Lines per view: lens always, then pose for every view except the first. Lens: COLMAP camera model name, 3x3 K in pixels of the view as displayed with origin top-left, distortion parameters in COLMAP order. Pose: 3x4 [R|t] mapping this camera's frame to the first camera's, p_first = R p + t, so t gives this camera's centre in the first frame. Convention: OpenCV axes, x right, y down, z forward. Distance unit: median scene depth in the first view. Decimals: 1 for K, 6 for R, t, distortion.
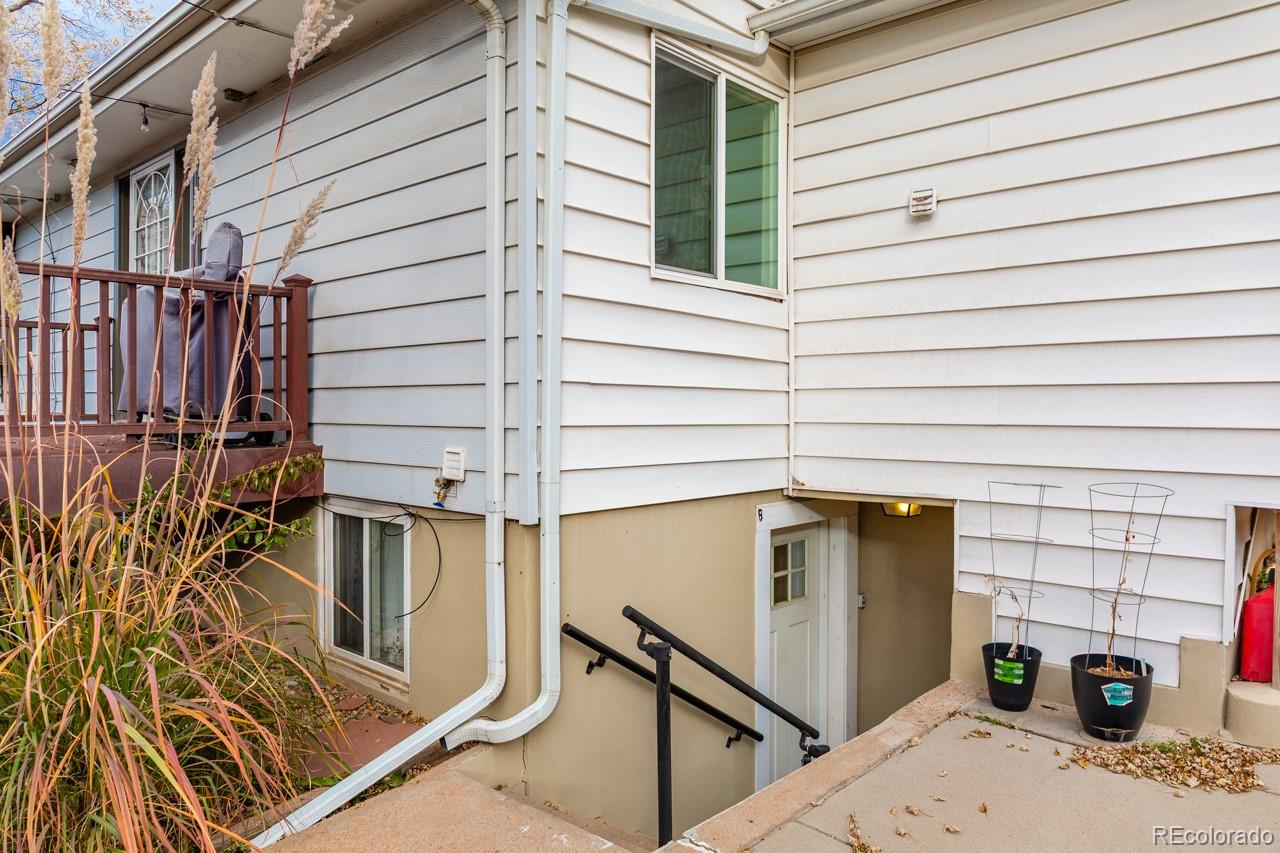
lens RADIAL K [[874.2, 0, 639.4], [0, 874.2, 403.9], [0, 0, 1]] dist [0.001352, -0.000615]
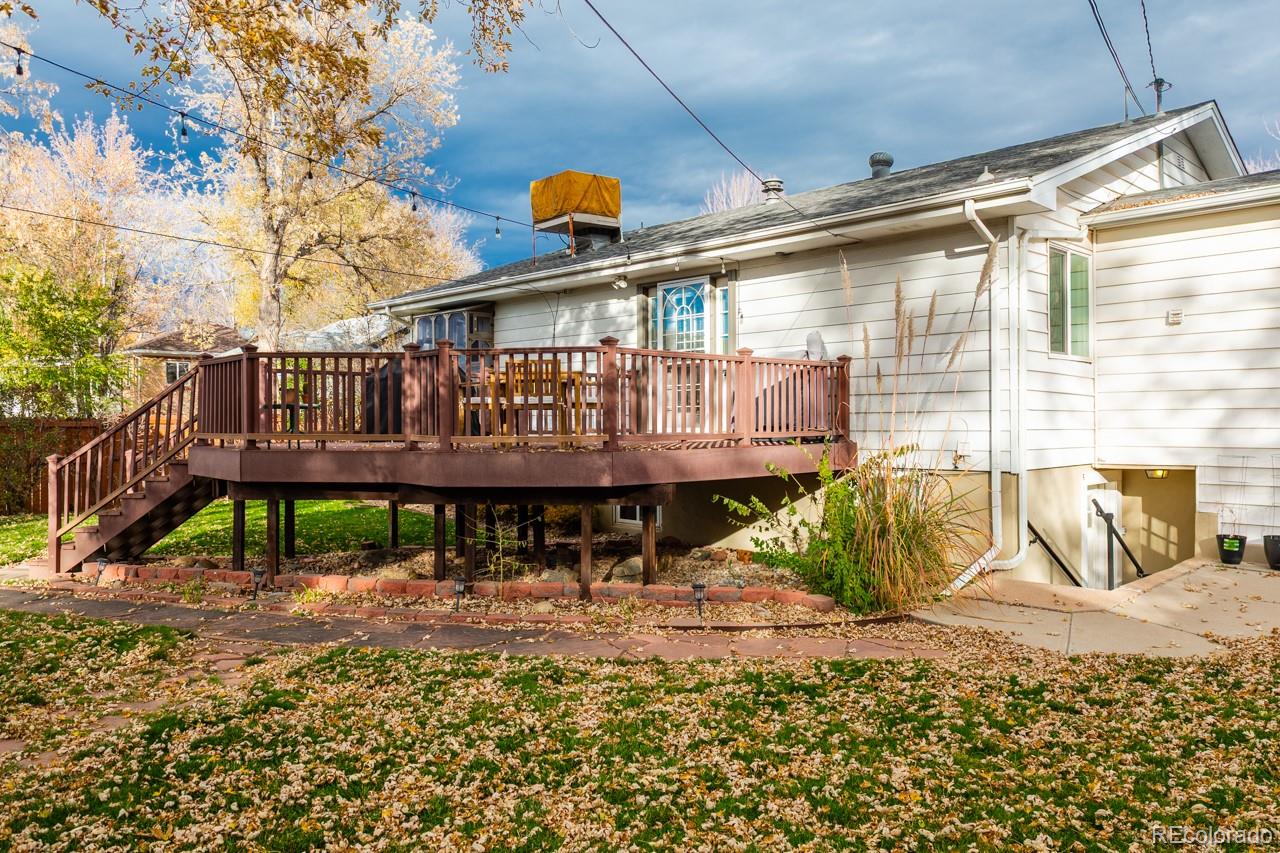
lens RADIAL K [[886.9, 0, 640.0], [0, 886.9, 426.5], [0, 0, 1]] dist [-0.008454, -0.003092]
pose [[0.997358, -0.007704, -0.072234, -0.752667], [0.008227, 0.999942, 0.006956, -0.004817], [0.072177, -0.007531, 0.997363, -1.090619]]
